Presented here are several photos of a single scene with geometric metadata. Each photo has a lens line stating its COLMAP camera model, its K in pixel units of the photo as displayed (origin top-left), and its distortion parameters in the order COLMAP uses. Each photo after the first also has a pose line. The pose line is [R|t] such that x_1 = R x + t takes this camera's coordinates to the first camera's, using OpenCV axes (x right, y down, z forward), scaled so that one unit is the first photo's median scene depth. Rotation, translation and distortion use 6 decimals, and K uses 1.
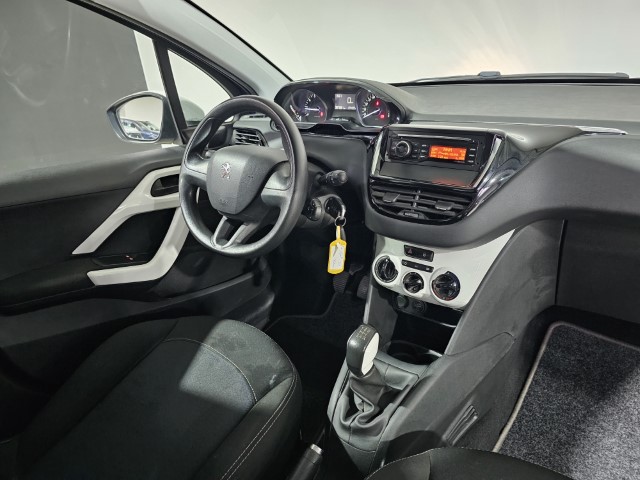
lens RADIAL K [[439.5, 0, 321.4], [0, 439.5, 239.1], [0, 0, 1]] dist [0.055742, -0.042958]
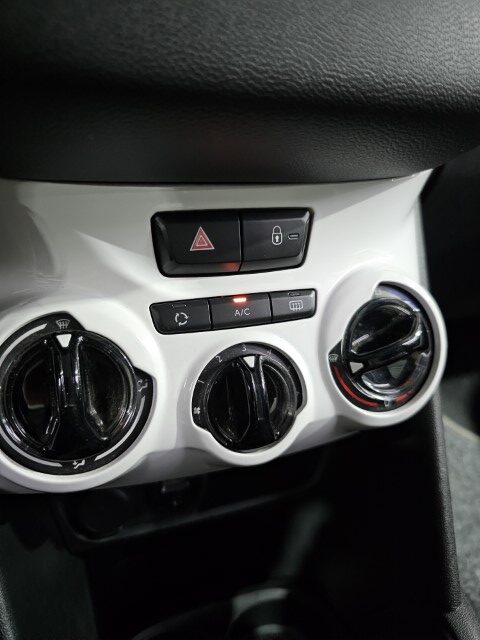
lens RADIAL K [[439.5, 0, 240.5], [0, 439.5, 320.3], [0, 0, 1]] dist [0.055742, -0.042958]
pose [[0.534485, -0.278529, 0.797965, 0.060482], [0.265503, 0.951675, 0.154346, 0.035481], [-0.802393, 0.129366, 0.582606, 0.910409]]
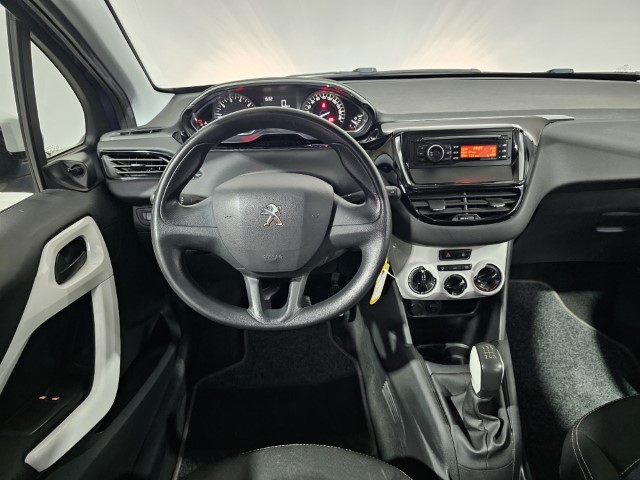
lens RADIAL K [[439.5, 0, 316.0], [0, 439.5, 236.7], [0, 0, 1]] dist [0.055742, -0.042958]
pose [[0.755301, -0.243430, 0.608491, -0.621536], [0.233008, 0.967540, 0.097844, -0.180728], [-0.612558, 0.067881, 0.787505, 0.415953]]
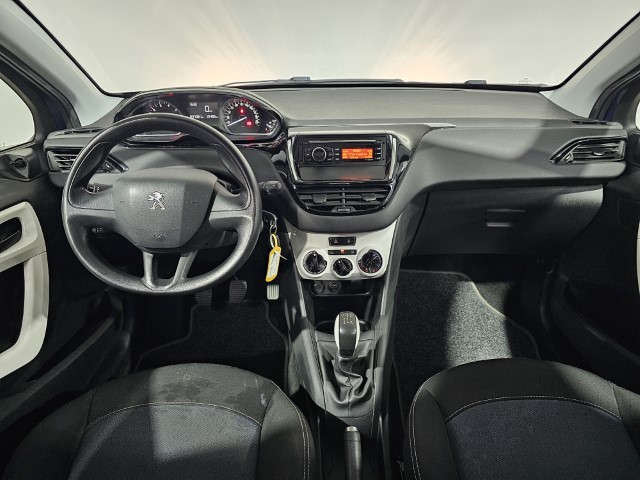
lens RADIAL K [[439.5, 0, 317.5], [0, 439.5, 242.8], [0, 0, 1]] dist [0.055742, -0.042958]
pose [[0.772272, -0.235353, 0.590089, -0.525788], [0.216019, 0.970783, 0.104479, -0.101761], [-0.597438, 0.046785, 0.800549, 0.113762]]
